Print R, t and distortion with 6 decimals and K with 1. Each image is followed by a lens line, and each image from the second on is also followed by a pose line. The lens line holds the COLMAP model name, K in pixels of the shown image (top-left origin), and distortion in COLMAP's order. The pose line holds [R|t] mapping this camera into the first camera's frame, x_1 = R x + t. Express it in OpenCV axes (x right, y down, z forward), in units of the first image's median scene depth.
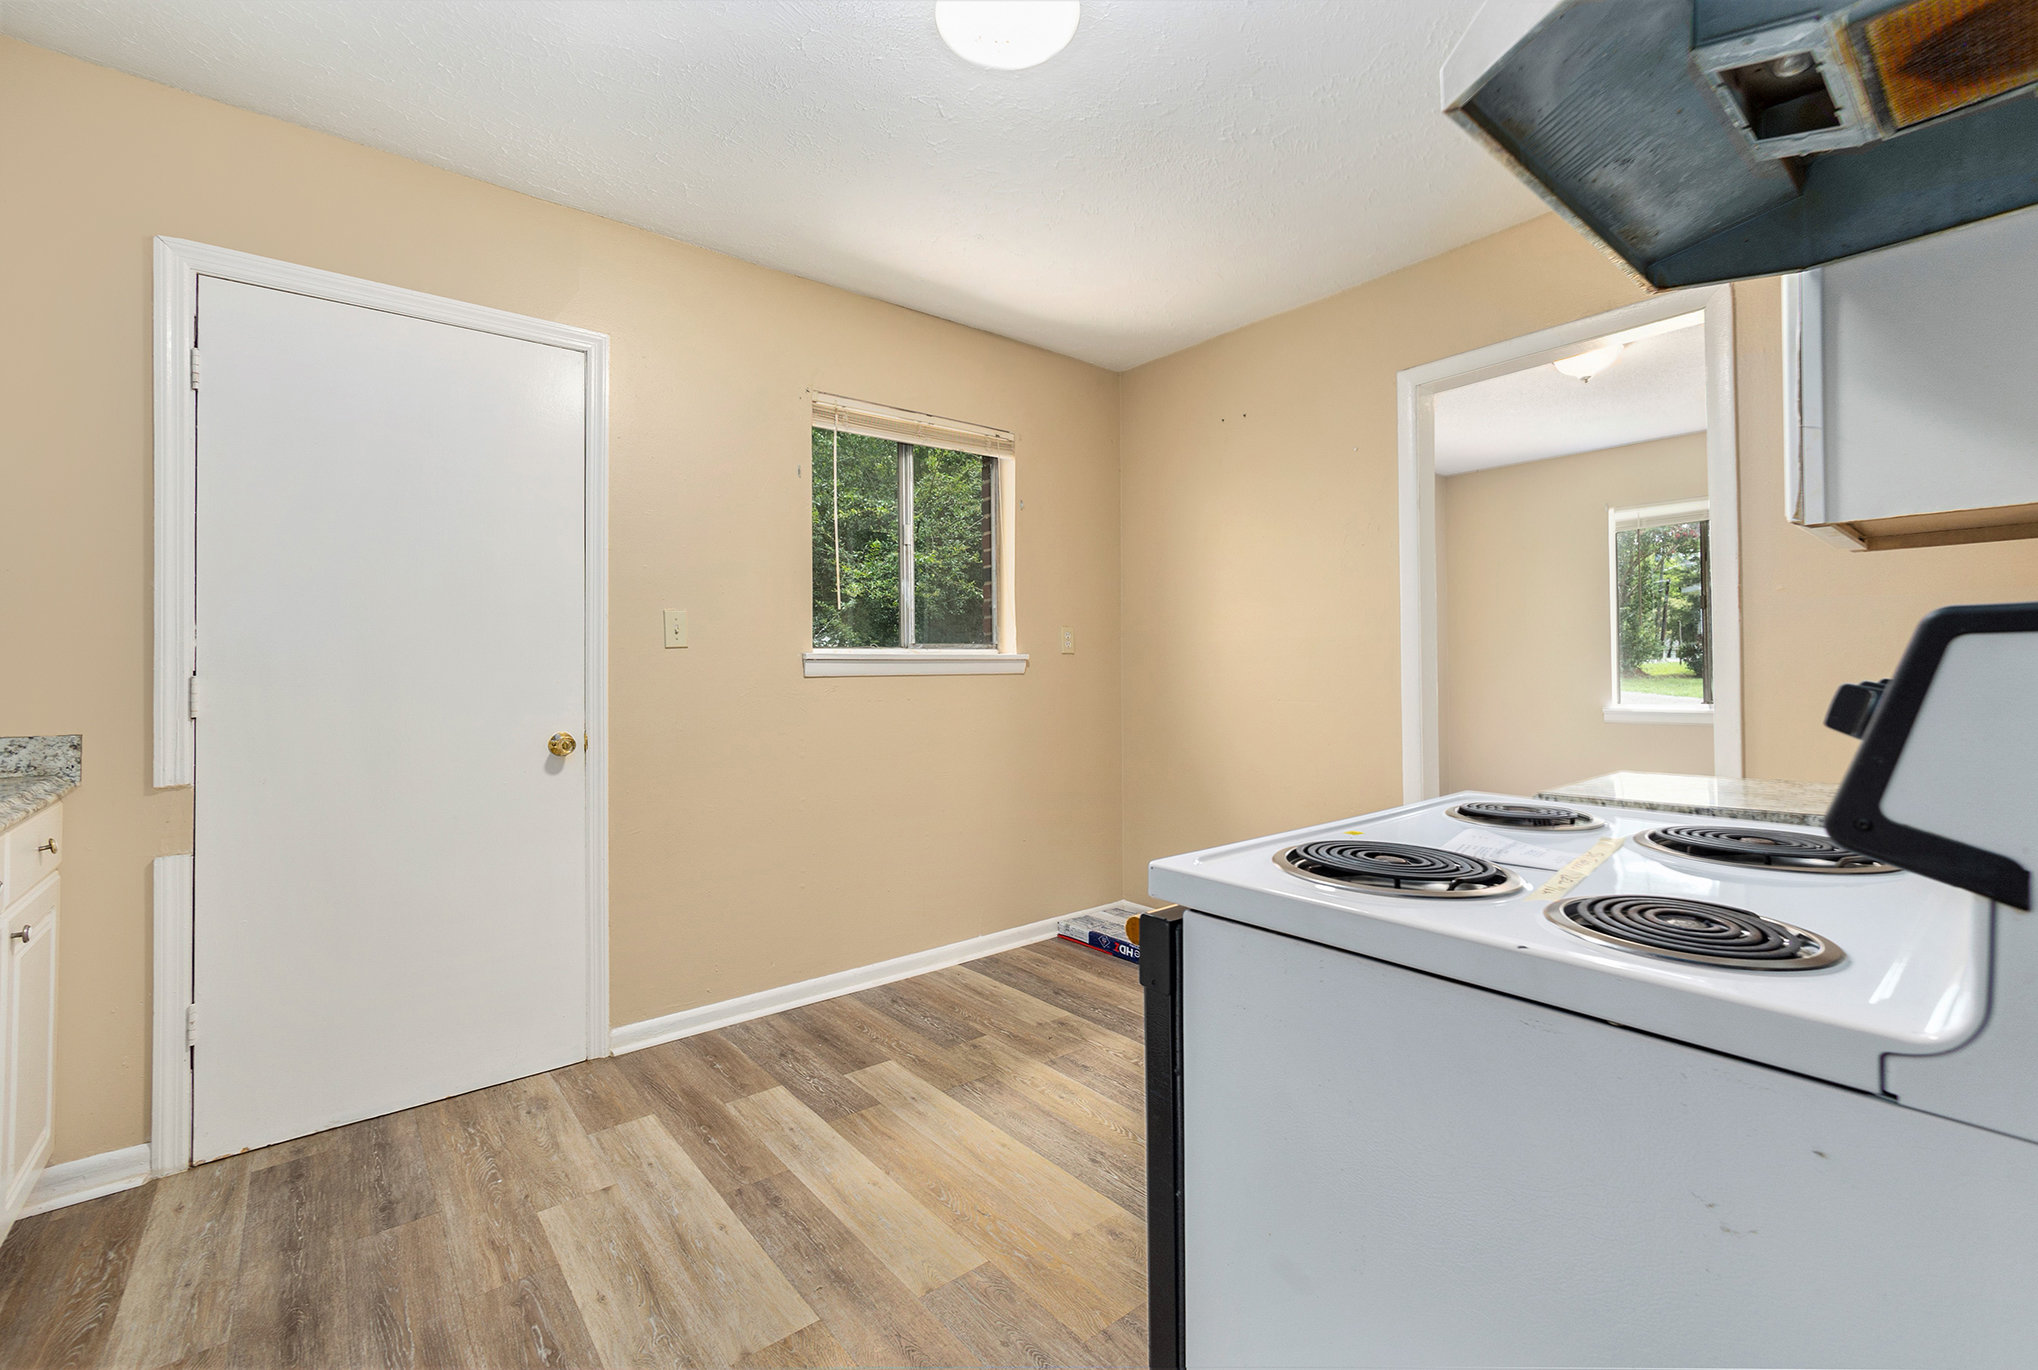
lens RADIAL K [[869.9, 0, 1021.0], [0, 869.9, 674.7], [0, 0, 1]] dist [-0.000118, 0.000060]
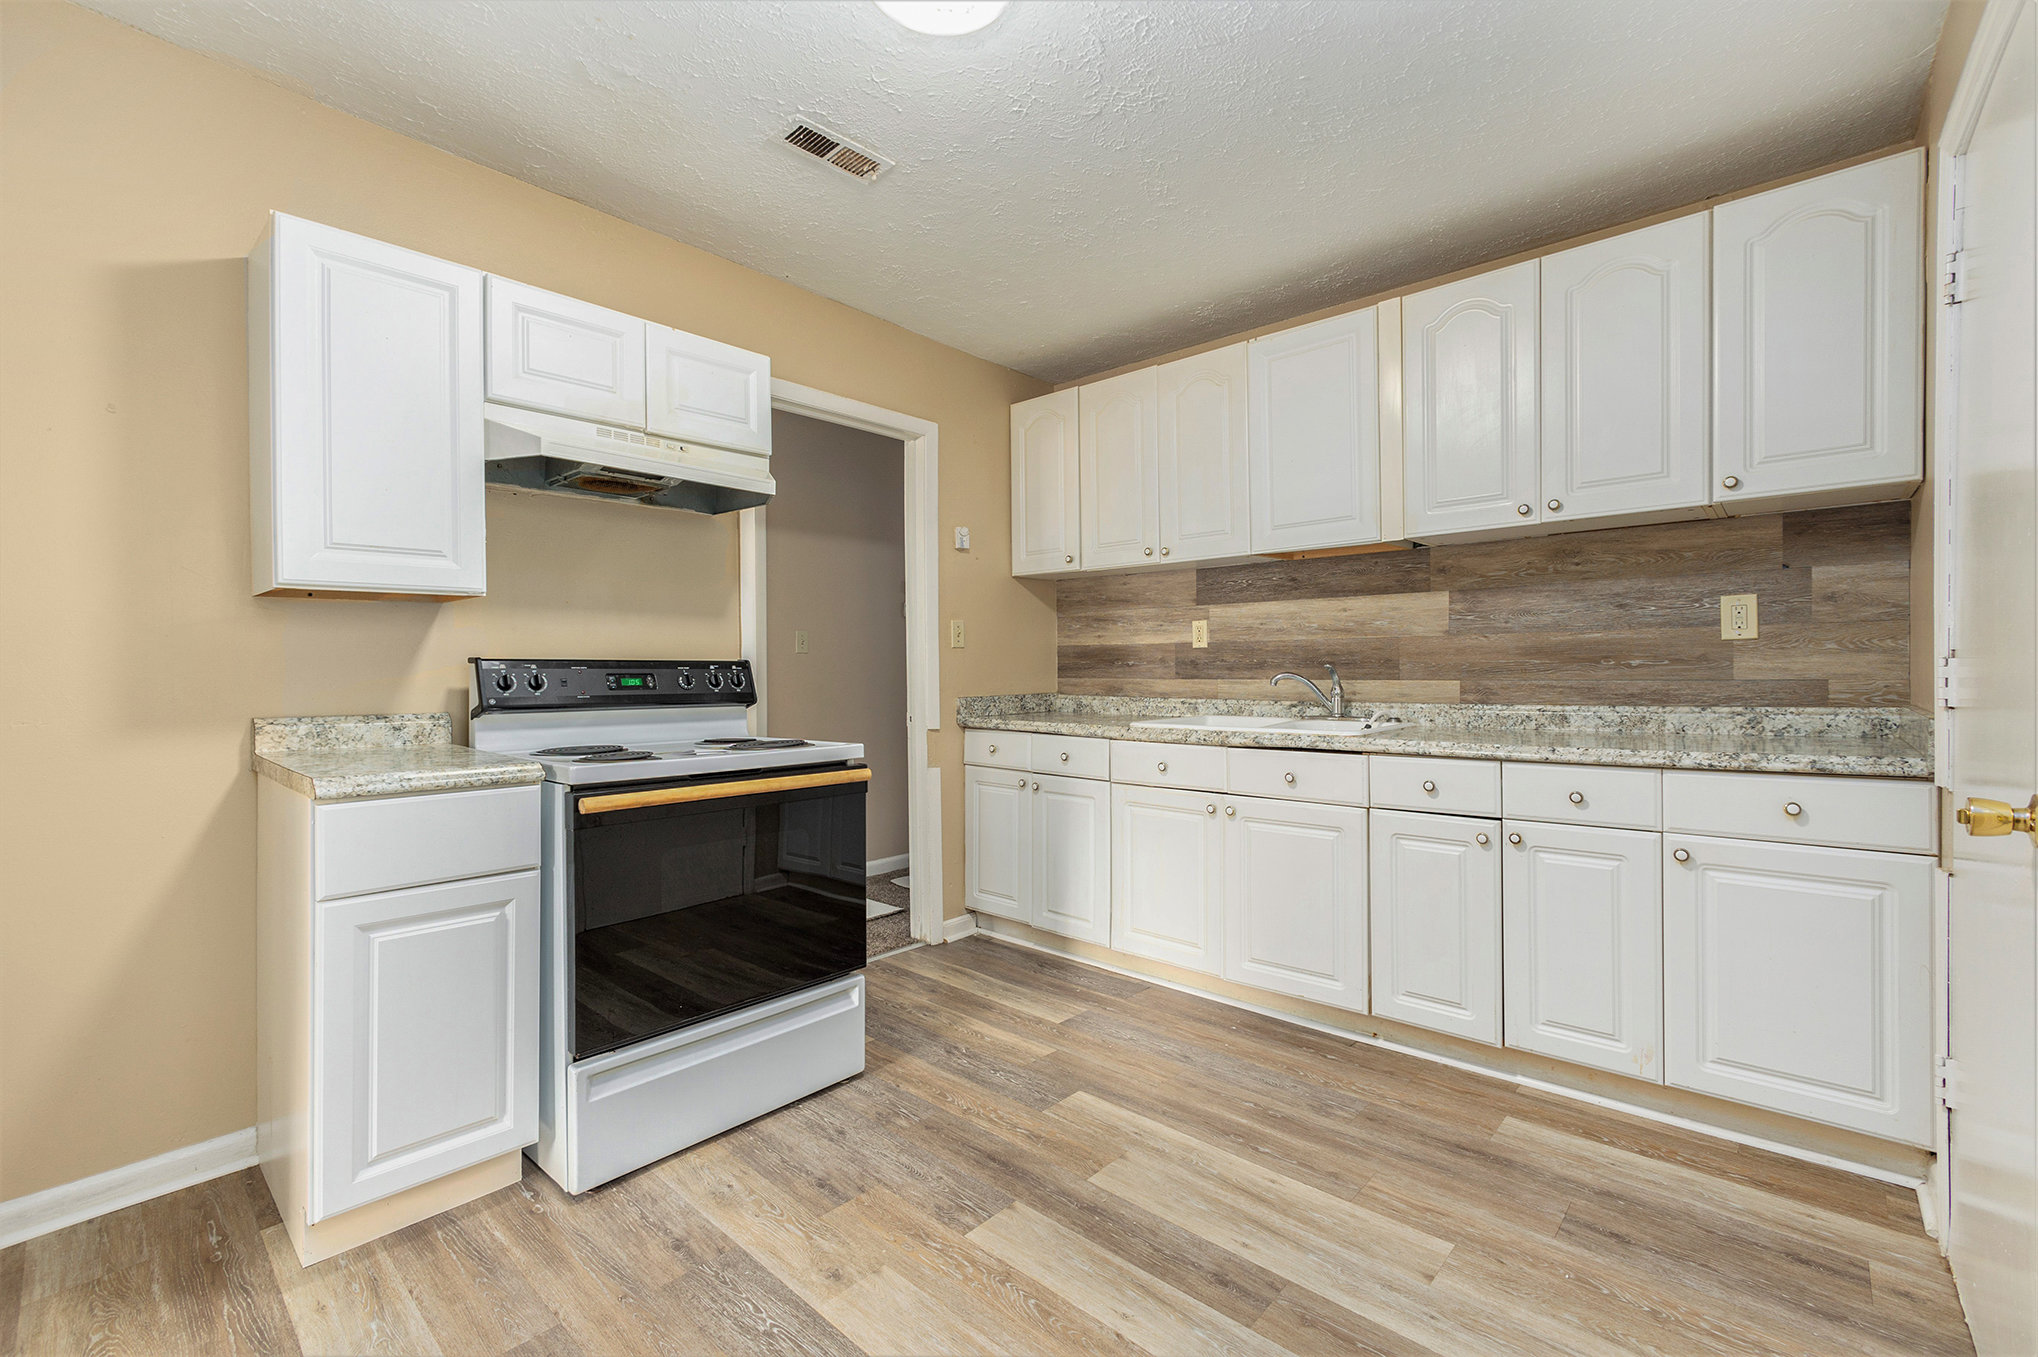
lens RADIAL K [[869.9, 0, 1017.2], [0, 869.9, 673.3], [0, 0, 1]] dist [-0.000118, 0.000060]
pose [[-0.987992, 0.018150, -0.153438, 0.045786], [0.017724, 0.999834, 0.004144, -0.011344], [0.153487, 0.001375, -0.988150, 1.955648]]
